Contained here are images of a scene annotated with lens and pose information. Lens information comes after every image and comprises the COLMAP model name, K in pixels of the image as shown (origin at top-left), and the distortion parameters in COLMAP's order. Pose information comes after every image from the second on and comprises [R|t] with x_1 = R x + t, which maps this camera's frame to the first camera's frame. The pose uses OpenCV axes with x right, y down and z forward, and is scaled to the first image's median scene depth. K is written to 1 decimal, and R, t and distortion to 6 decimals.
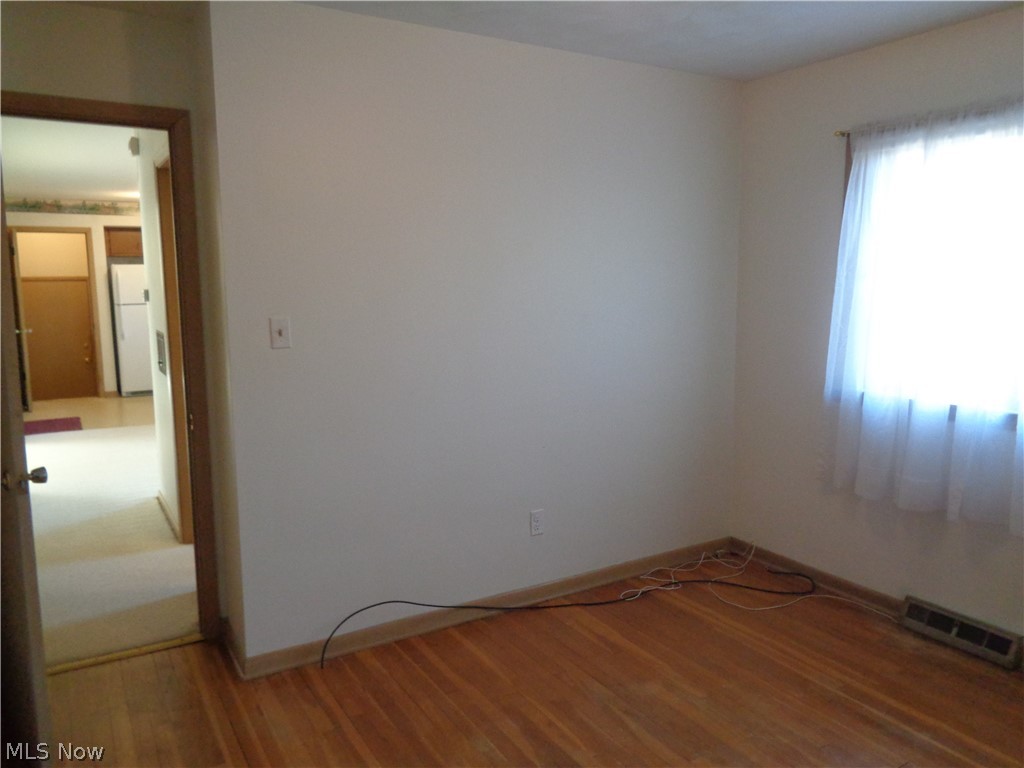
lens RADIAL K [[758.5, 0, 511.7], [0, 758.5, 391.3], [0, 0, 1]] dist [0.011784, 0.000936]
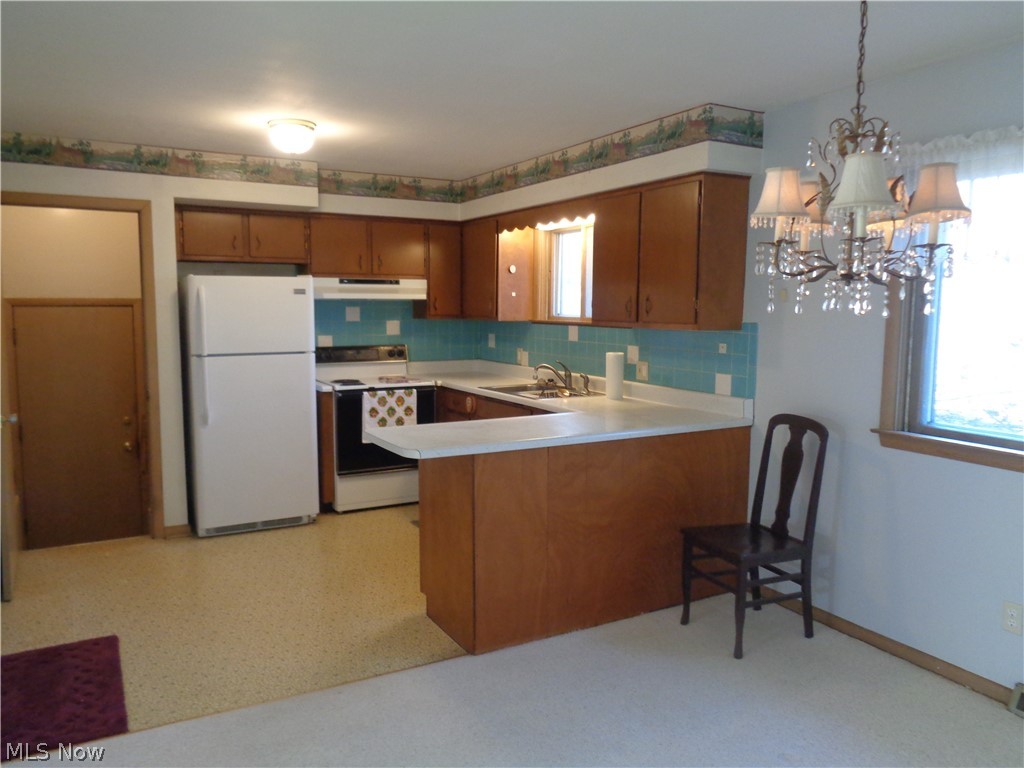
lens RADIAL K [[758.5, 0, 511.8], [0, 758.5, 379.3], [0, 0, 1]] dist [0.011784, 0.000936]
pose [[0.999632, 0.007417, -0.026082, -0.299447], [-0.008719, 0.998703, -0.050162, -0.075162], [0.025676, 0.050371, 0.998400, 0.511037]]
